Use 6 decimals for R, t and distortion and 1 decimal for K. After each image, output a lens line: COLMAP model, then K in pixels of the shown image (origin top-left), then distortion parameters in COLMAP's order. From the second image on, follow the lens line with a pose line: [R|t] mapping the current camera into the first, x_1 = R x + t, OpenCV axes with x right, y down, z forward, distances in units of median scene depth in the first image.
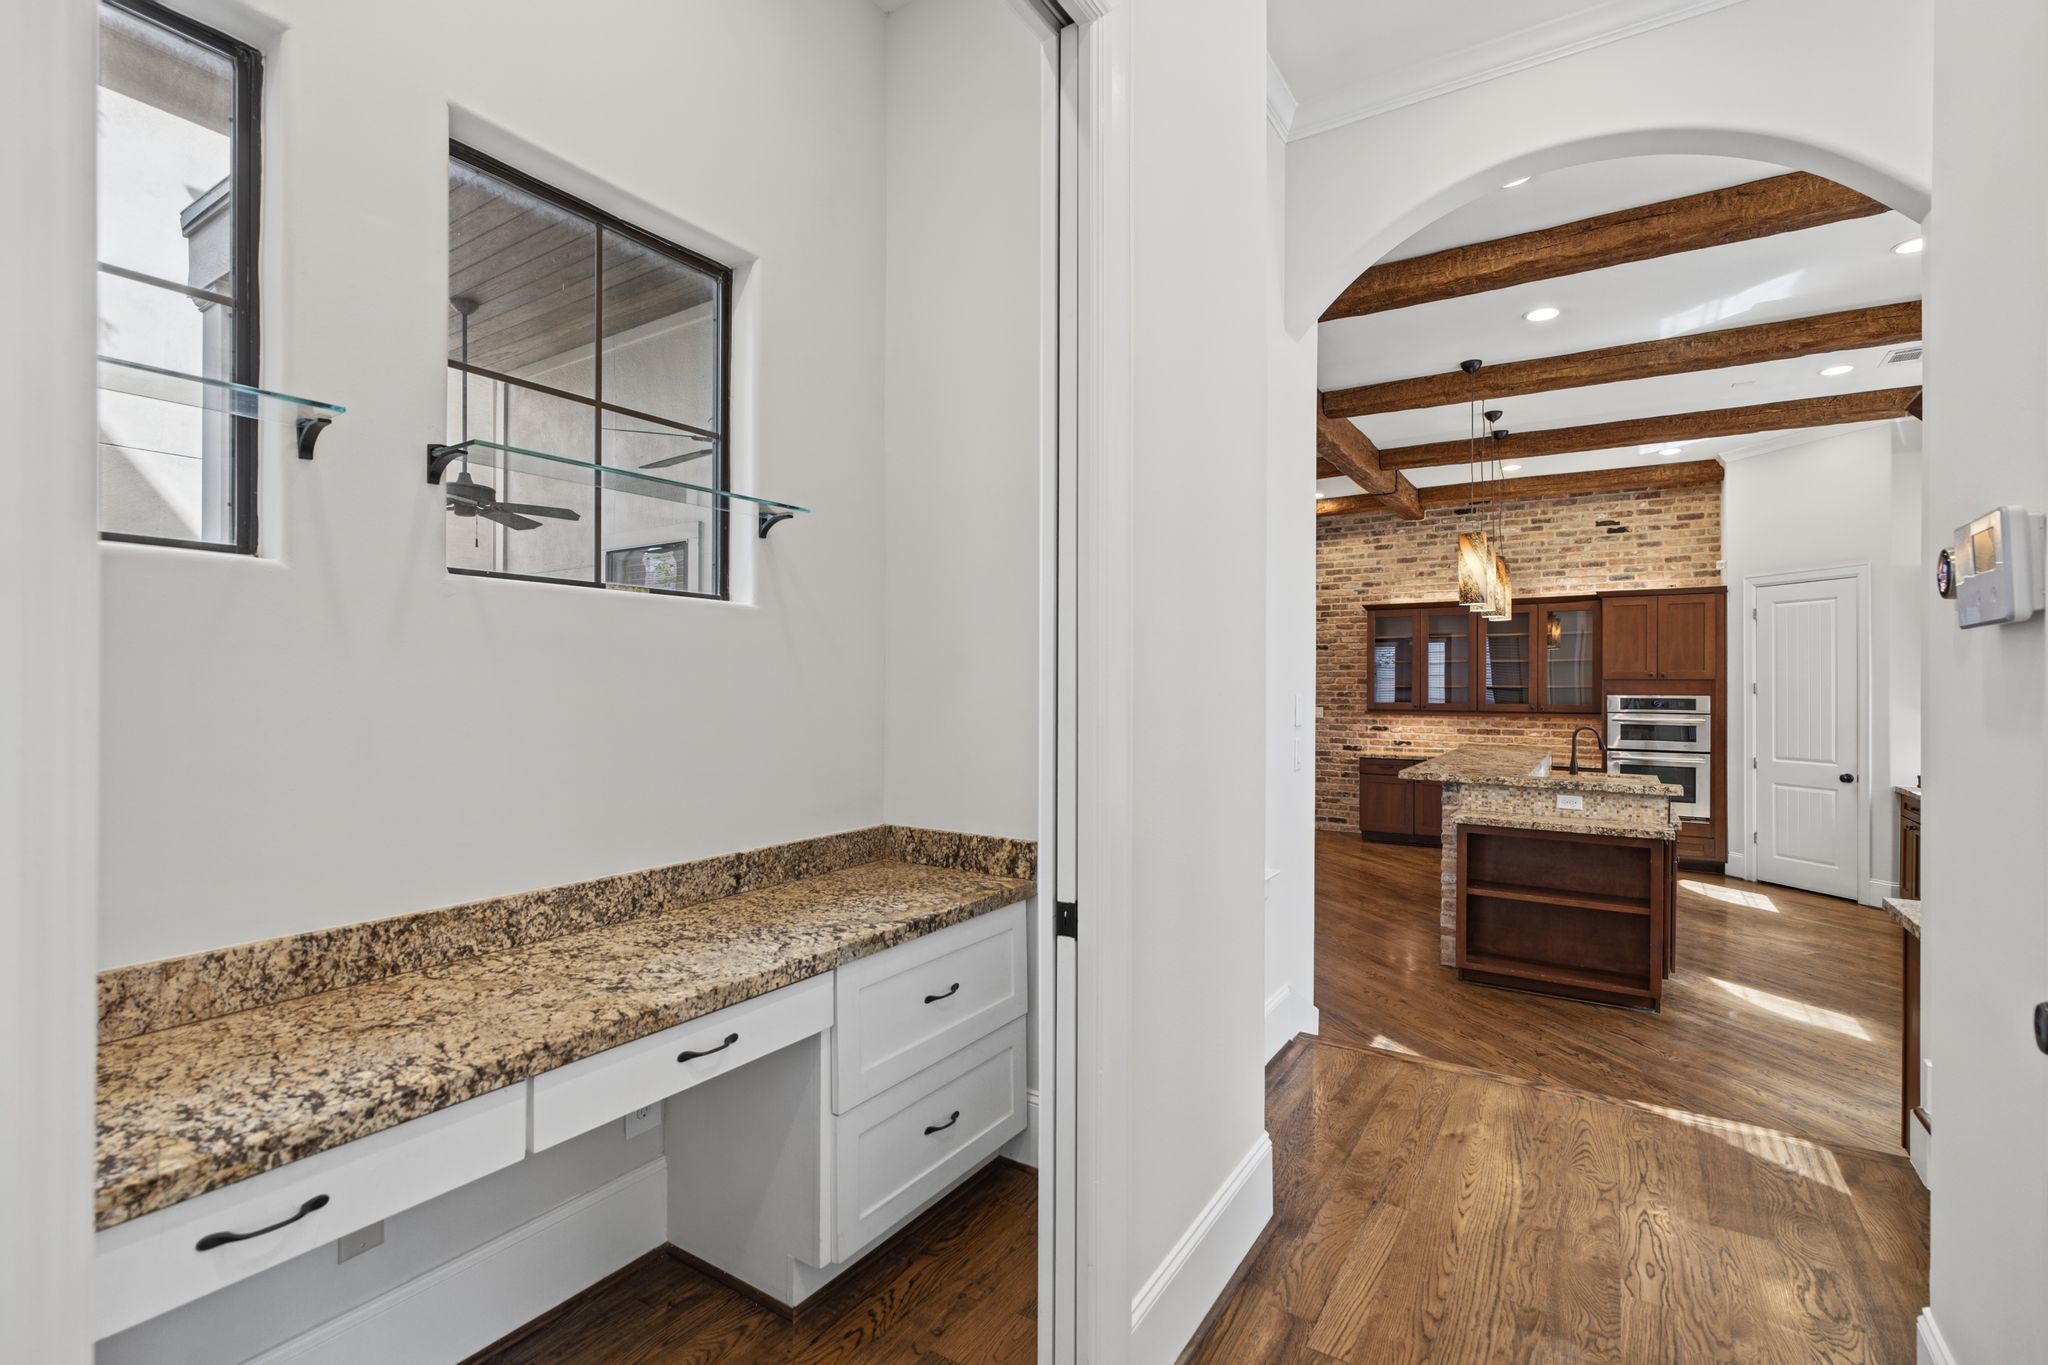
lens RADIAL K [[924.5, 0, 1037.1], [0, 924.5, 685.1], [0, 0, 1]] dist [-0.004939, 0.002586]
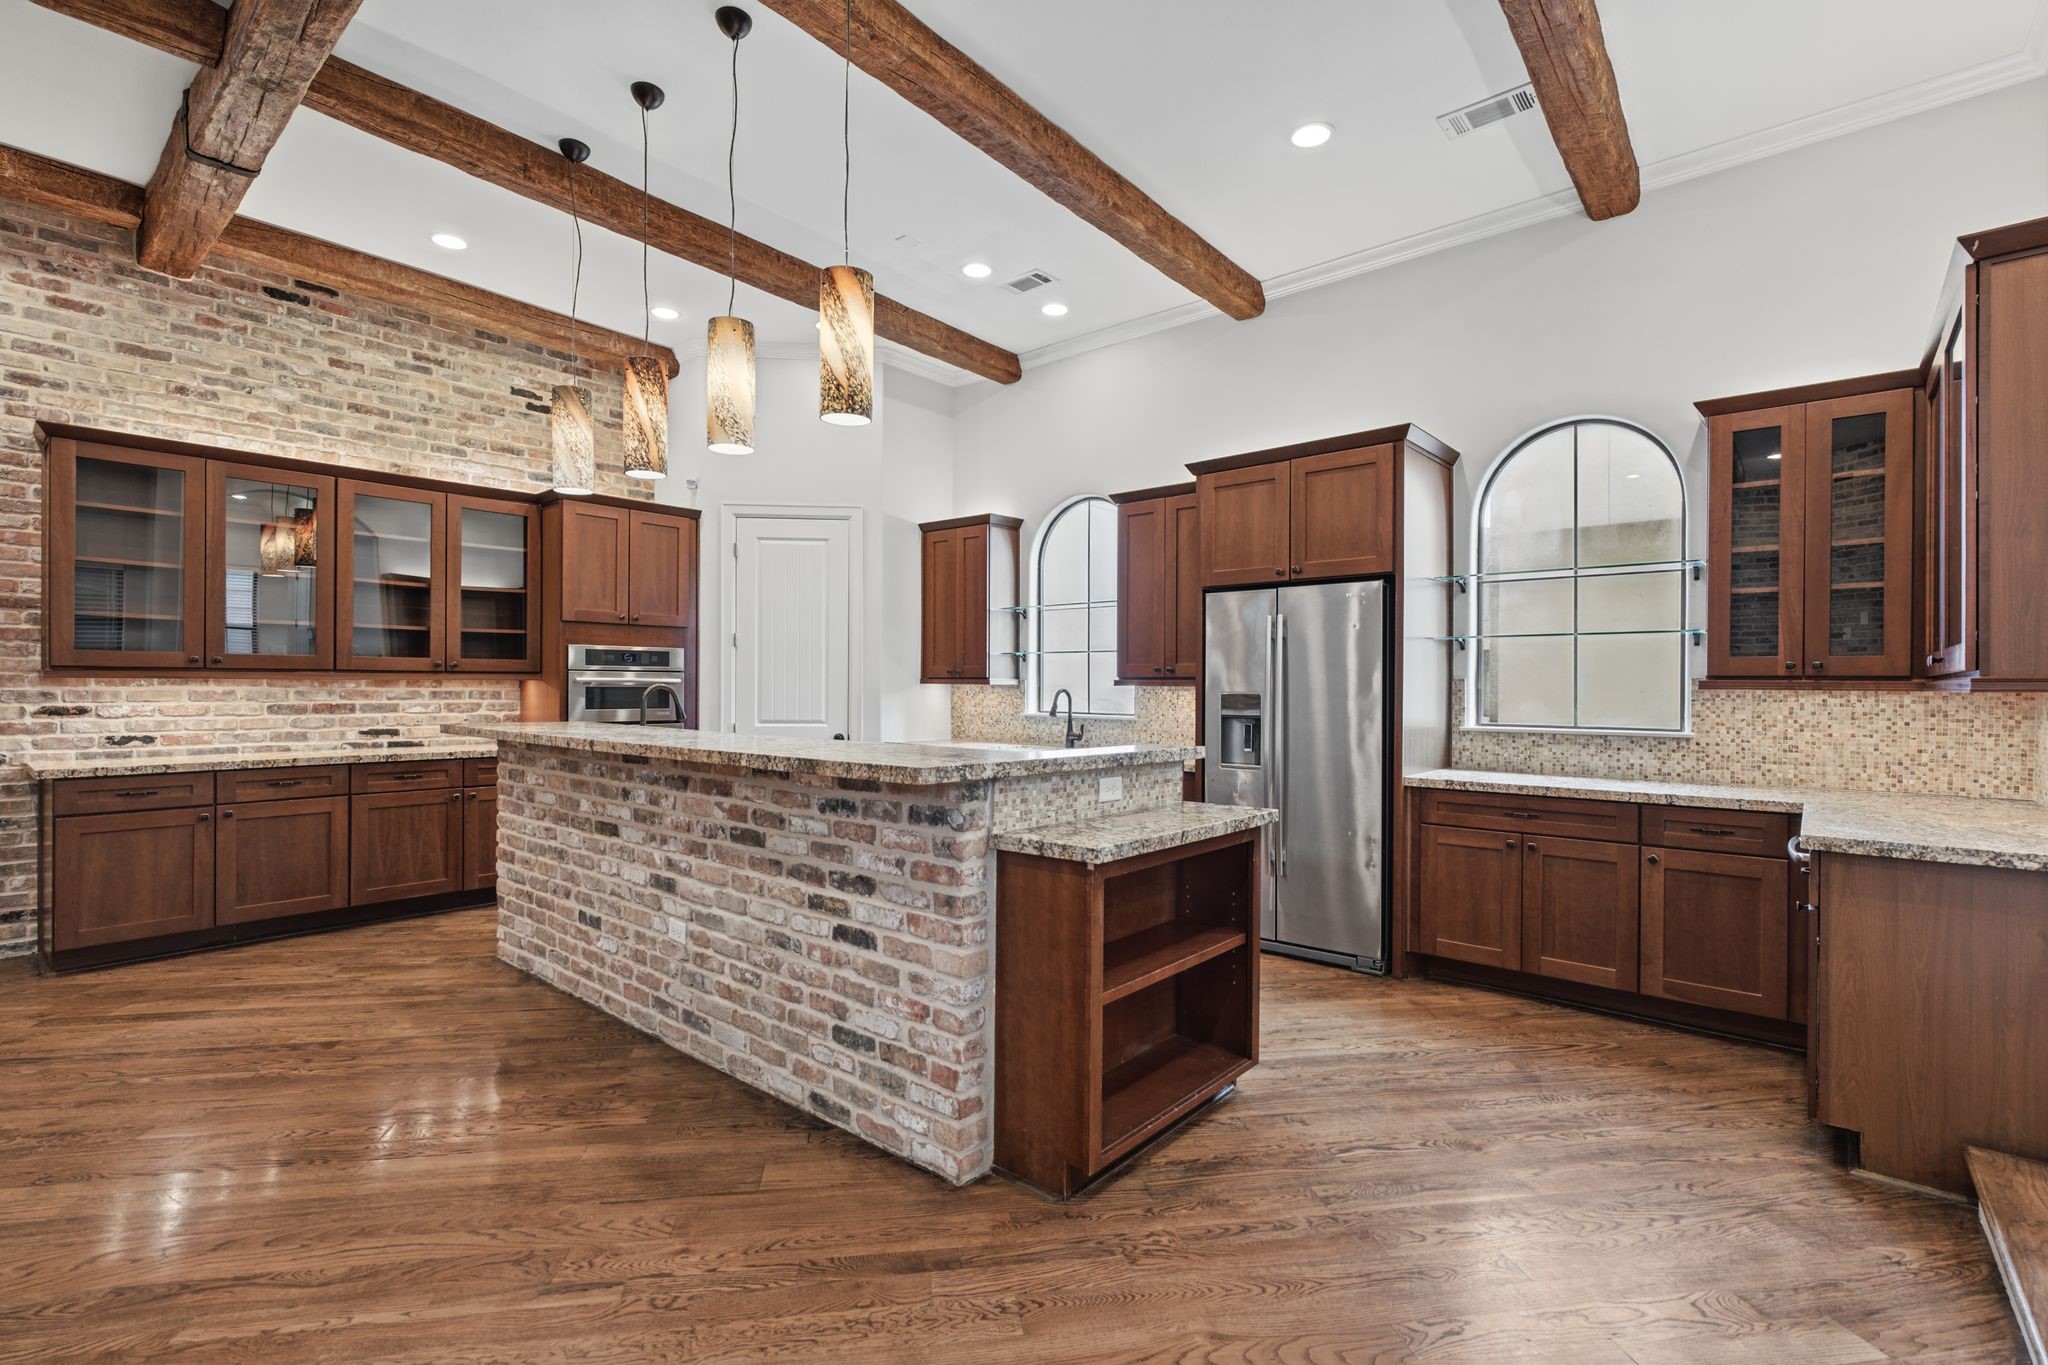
lens RADIAL K [[924.5, 0, 1029.9], [0, 924.5, 686.1], [0, 0, 1]] dist [-0.004939, 0.002586]
pose [[0.146974, -0.005111, 0.989127, -0.000258], [-0.004765, 0.999971, 0.005875, 0.033393], [-0.989129, -0.005576, 0.146945, 0.527626]]
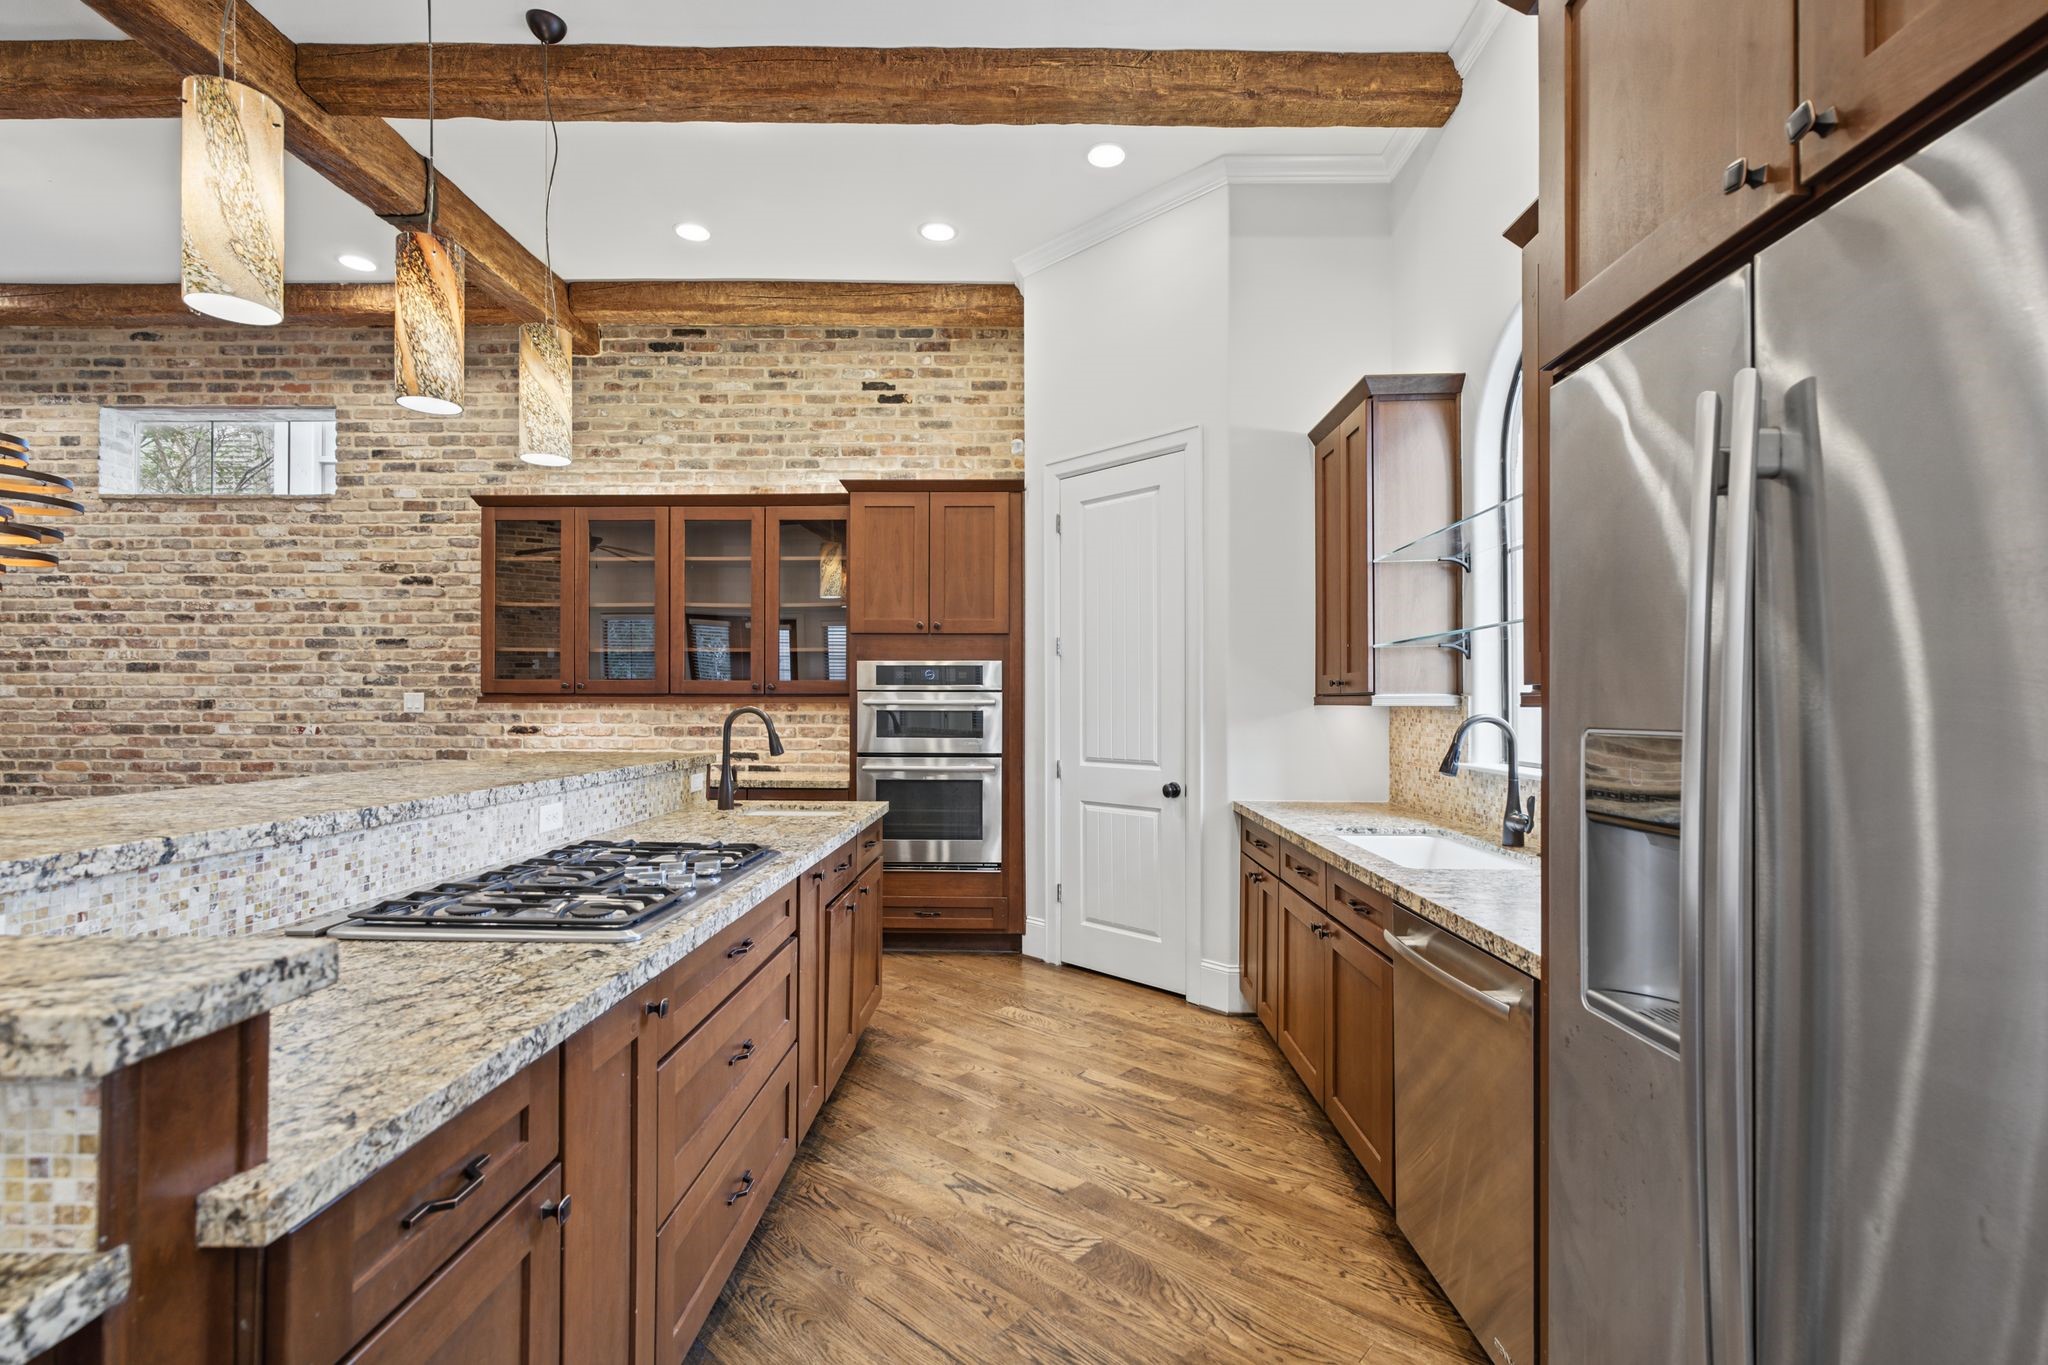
lens RADIAL K [[924.5, 0, 1028.7], [0, 924.5, 703.6], [0, 0, 1]] dist [-0.004939, 0.002586]
pose [[0.858308, 0.000065, 0.513135, 0.384848], [0.001044, 0.999998, -0.001873, 0.036212], [-0.513134, 0.002143, 0.858306, 0.418697]]
